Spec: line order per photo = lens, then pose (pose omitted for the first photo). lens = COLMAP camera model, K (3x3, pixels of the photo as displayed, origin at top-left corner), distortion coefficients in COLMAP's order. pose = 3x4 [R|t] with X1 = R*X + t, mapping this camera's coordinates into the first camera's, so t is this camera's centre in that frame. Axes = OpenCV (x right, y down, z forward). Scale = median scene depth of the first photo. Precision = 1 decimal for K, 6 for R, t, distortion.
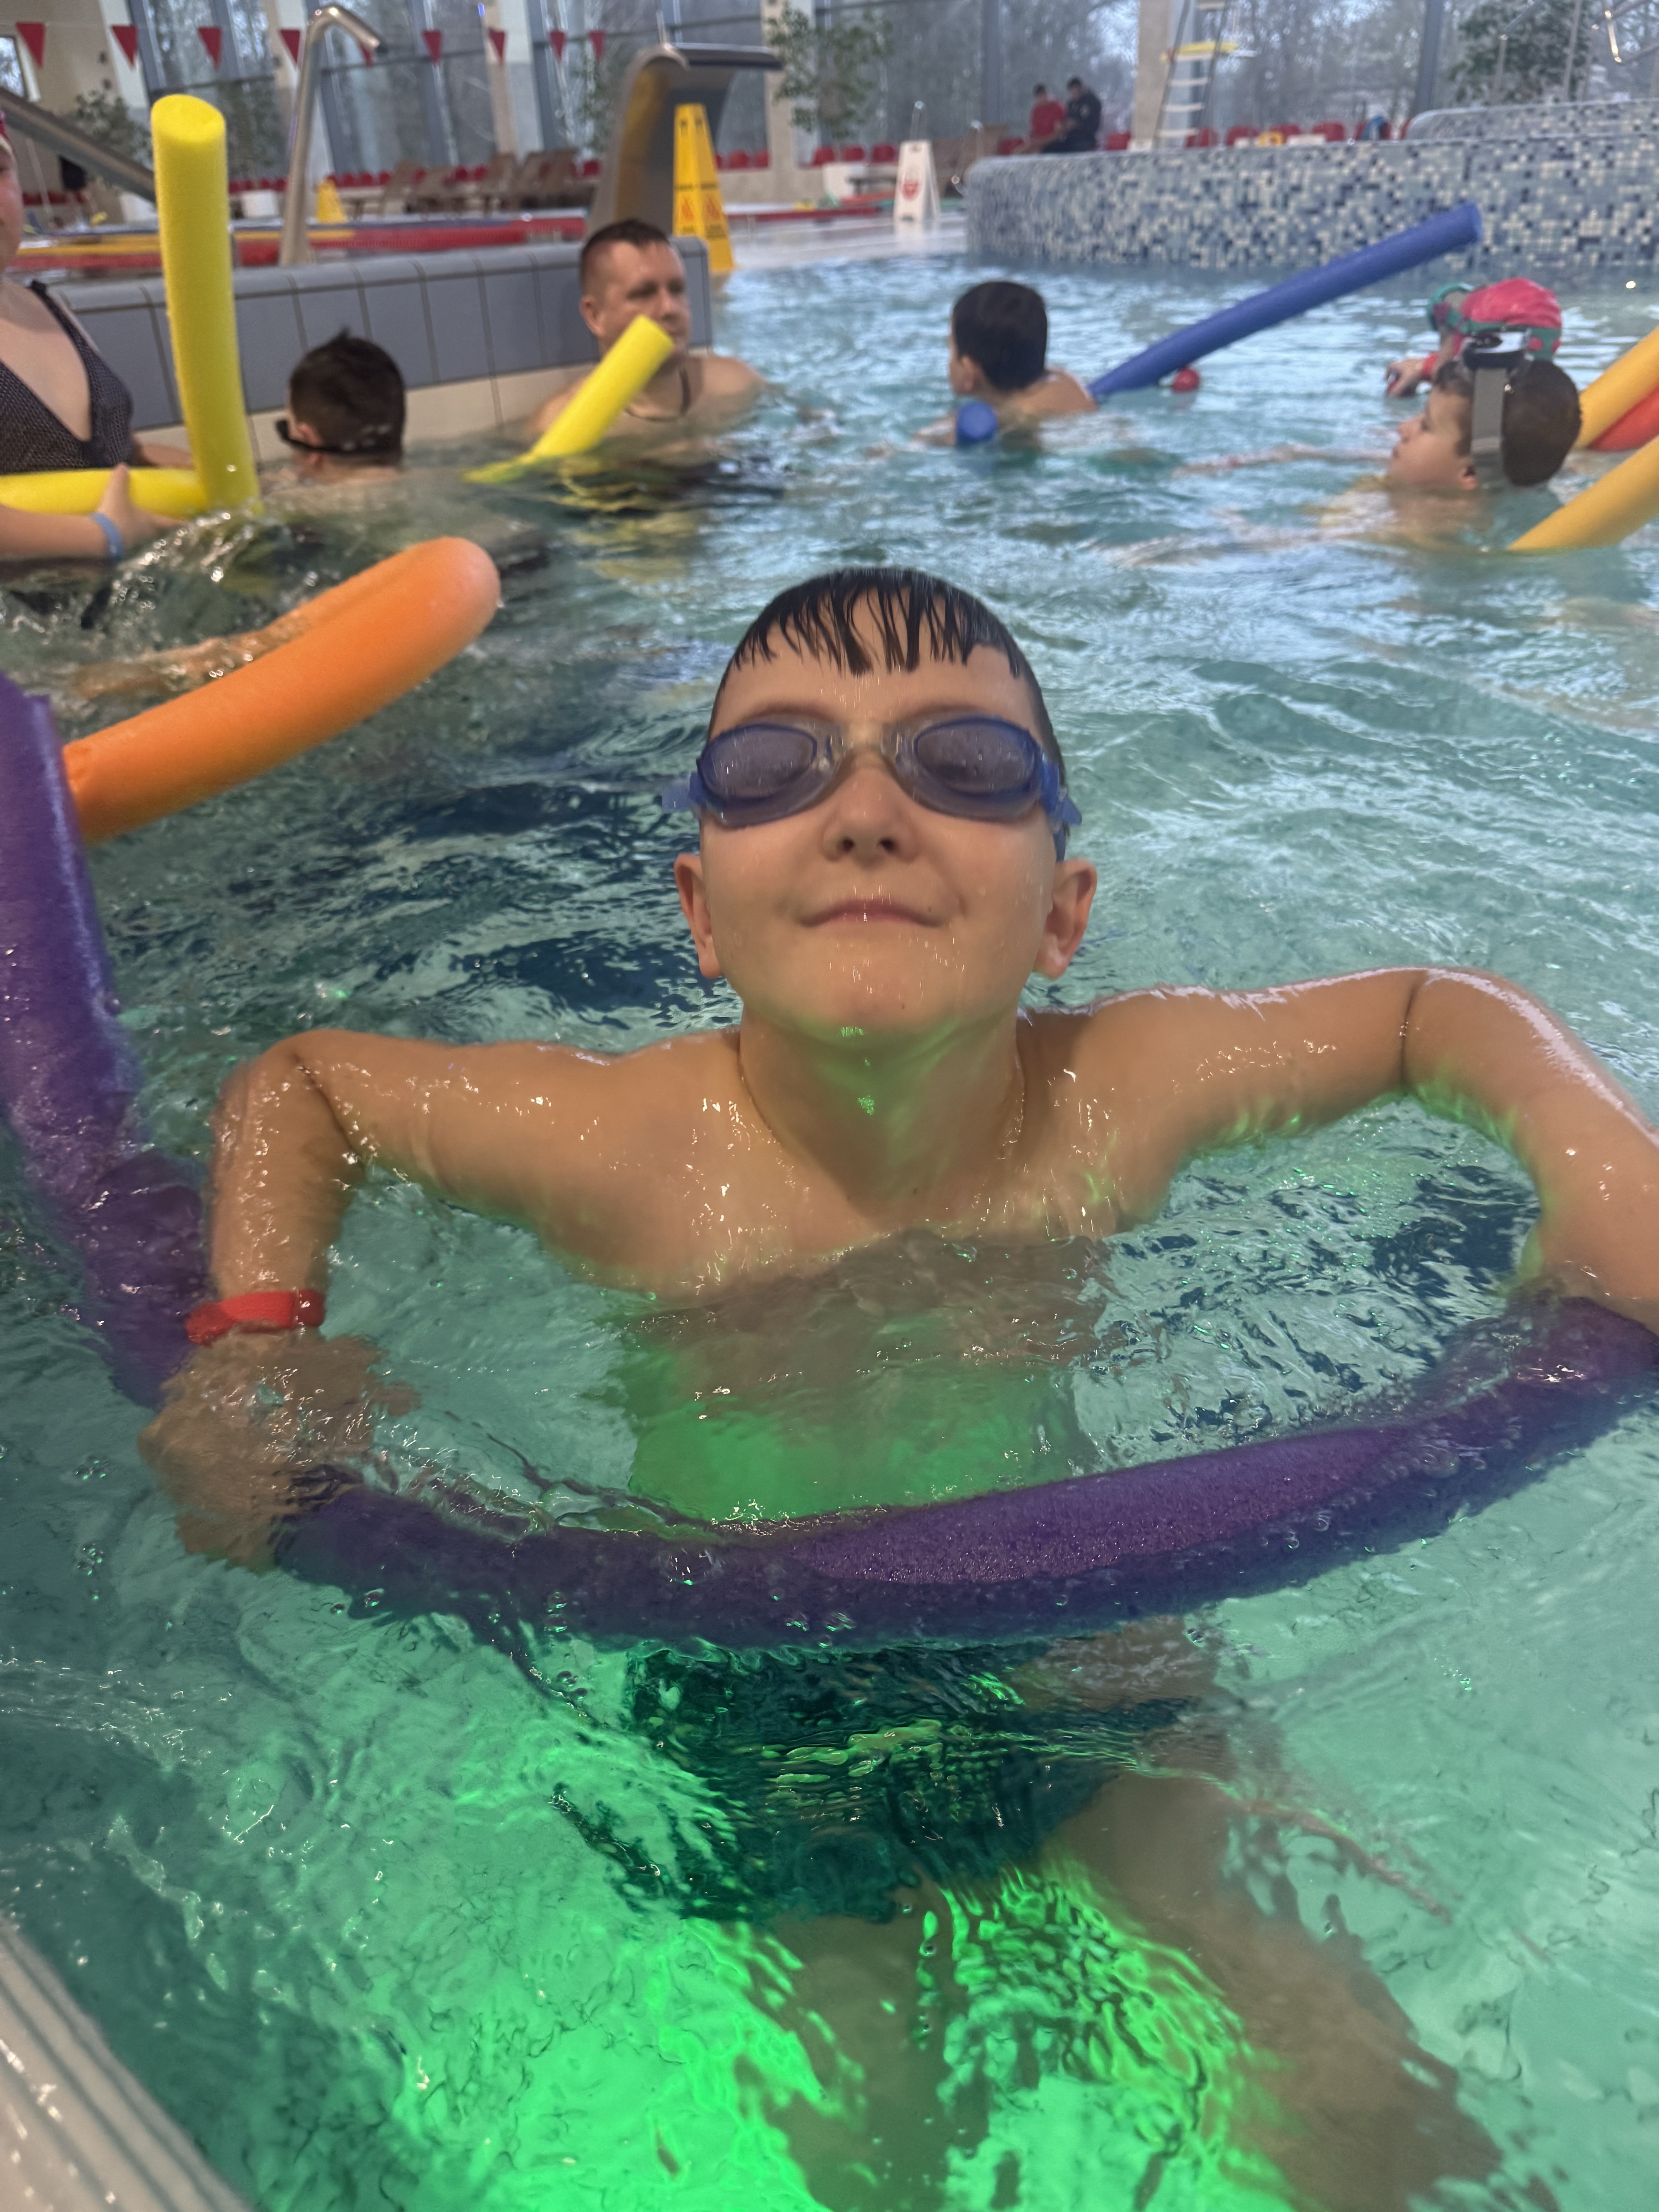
lens RADIAL K [[1545.8, 0, 829.5], [0, 1545.8, 1106.0], [0, 0, 1]] dist [-0.005427, -0.009299]
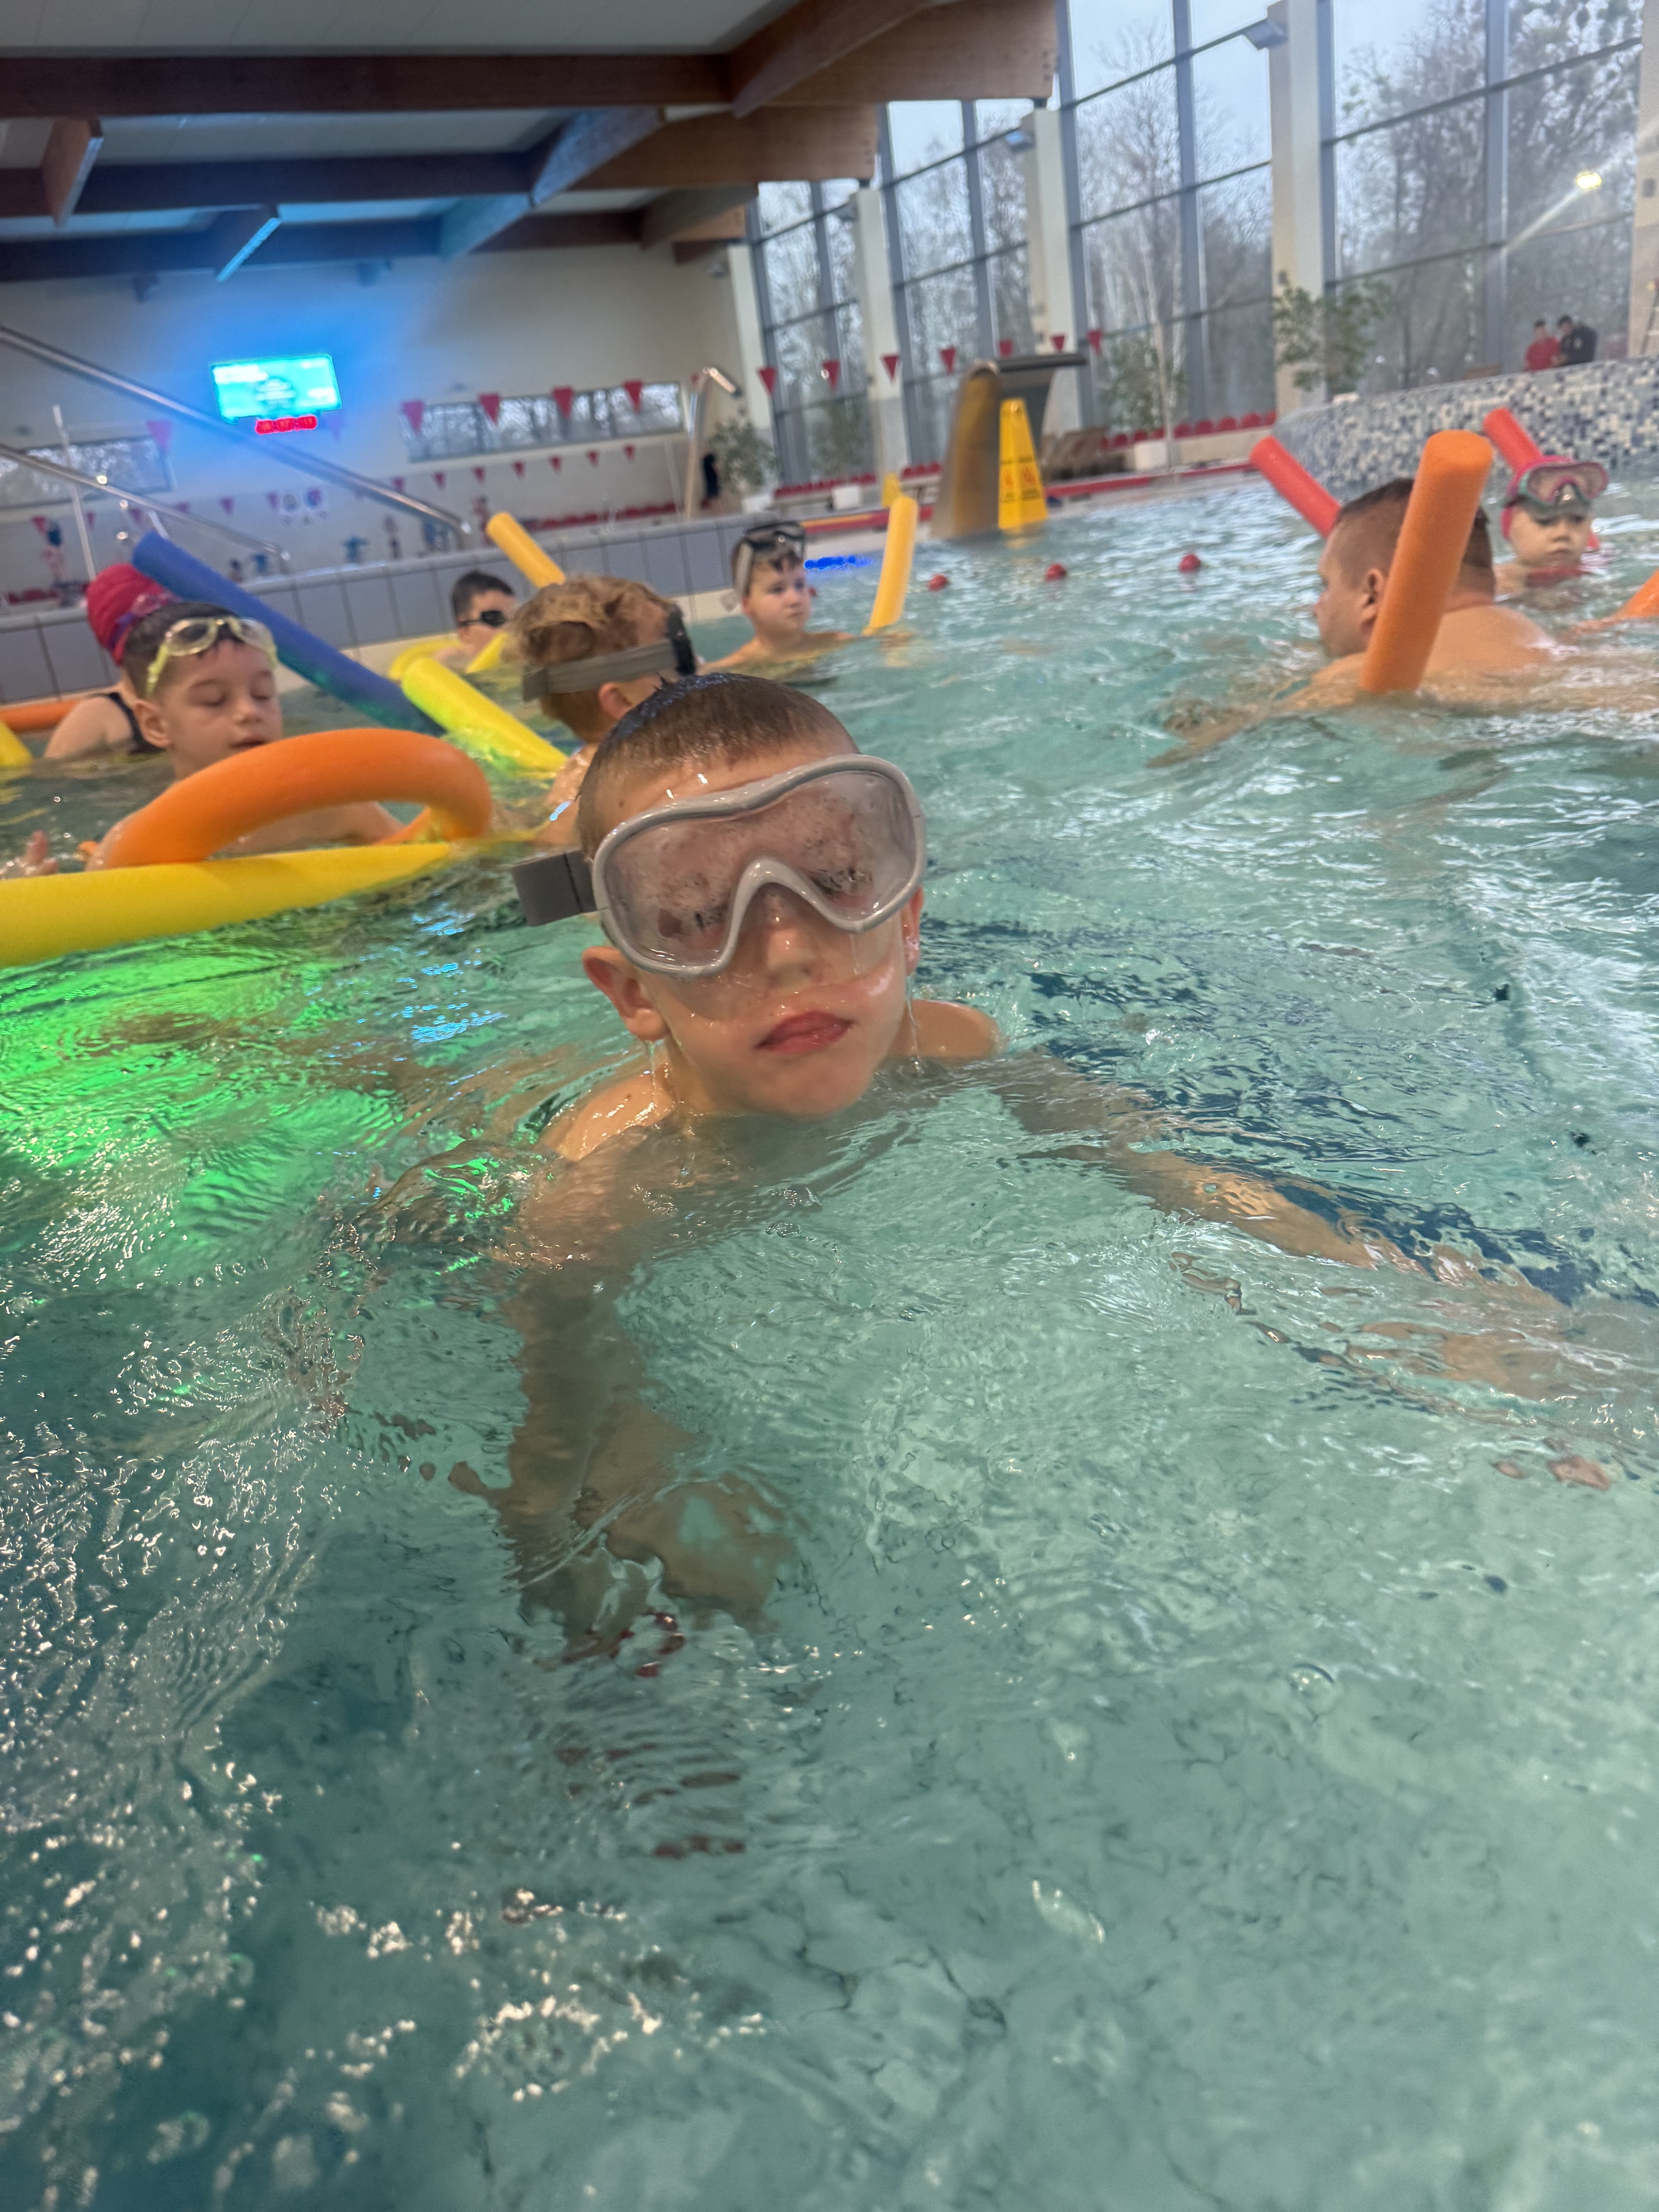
lens RADIAL K [[1545.8, 0, 829.5], [0, 1545.8, 1106.0], [0, 0, 1]] dist [-0.005427, -0.009299]
pose [[0.936122, 0.049717, -0.348144, 0.278557], [-0.098000, 0.987621, -0.122475, 0.099491], [0.337745, 0.148770, 0.929406, -0.153270]]
